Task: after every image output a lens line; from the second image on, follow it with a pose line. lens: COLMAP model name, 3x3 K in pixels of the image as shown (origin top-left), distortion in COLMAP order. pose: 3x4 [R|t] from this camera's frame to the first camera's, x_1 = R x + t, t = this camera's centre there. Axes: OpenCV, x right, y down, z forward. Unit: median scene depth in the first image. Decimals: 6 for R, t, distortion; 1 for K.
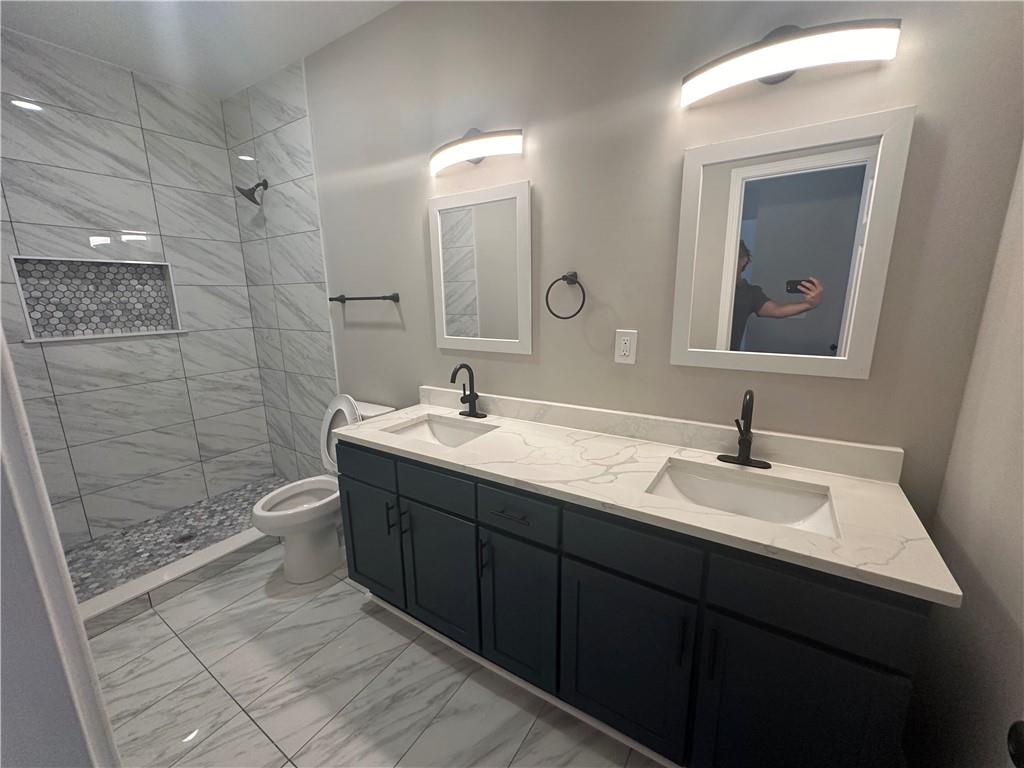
lens RADIAL K [[409.4, 0, 513.7], [0, 409.4, 384.0], [0, 0, 1]] dist [-0.000942, -0.000094]
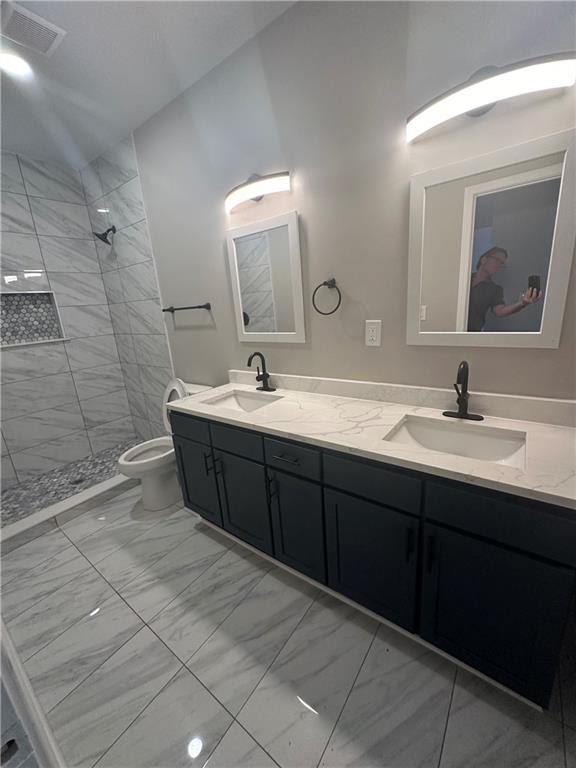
lens RADIAL K [[307.1, 0, 289.6], [0, 307.1, 384.0], [0, 0, 1]] dist [-0.000942, -0.000094]
pose [[0.996010, -0.038118, -0.080696, 0.063169], [0.042109, 0.997943, 0.048345, 0.011091], [0.078687, -0.051551, 0.995566, -0.016100]]
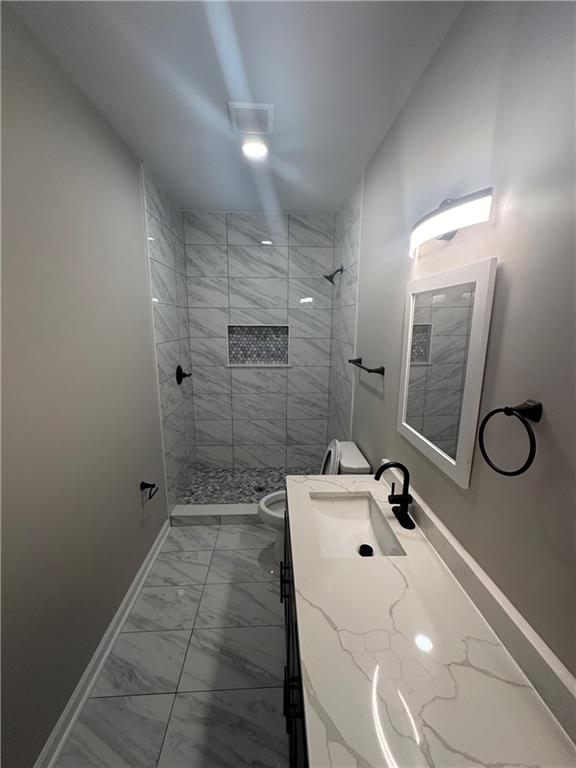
lens RADIAL K [[307.1, 0, 289.6], [0, 307.1, 384.0], [0, 0, 1]] dist [-0.000942, -0.000094]
pose [[0.580066, 0.183503, -0.793631, 0.242296], [-0.187428, 0.978221, 0.089192, -0.230310], [0.792713, 0.097011, 0.601826, 0.371978]]
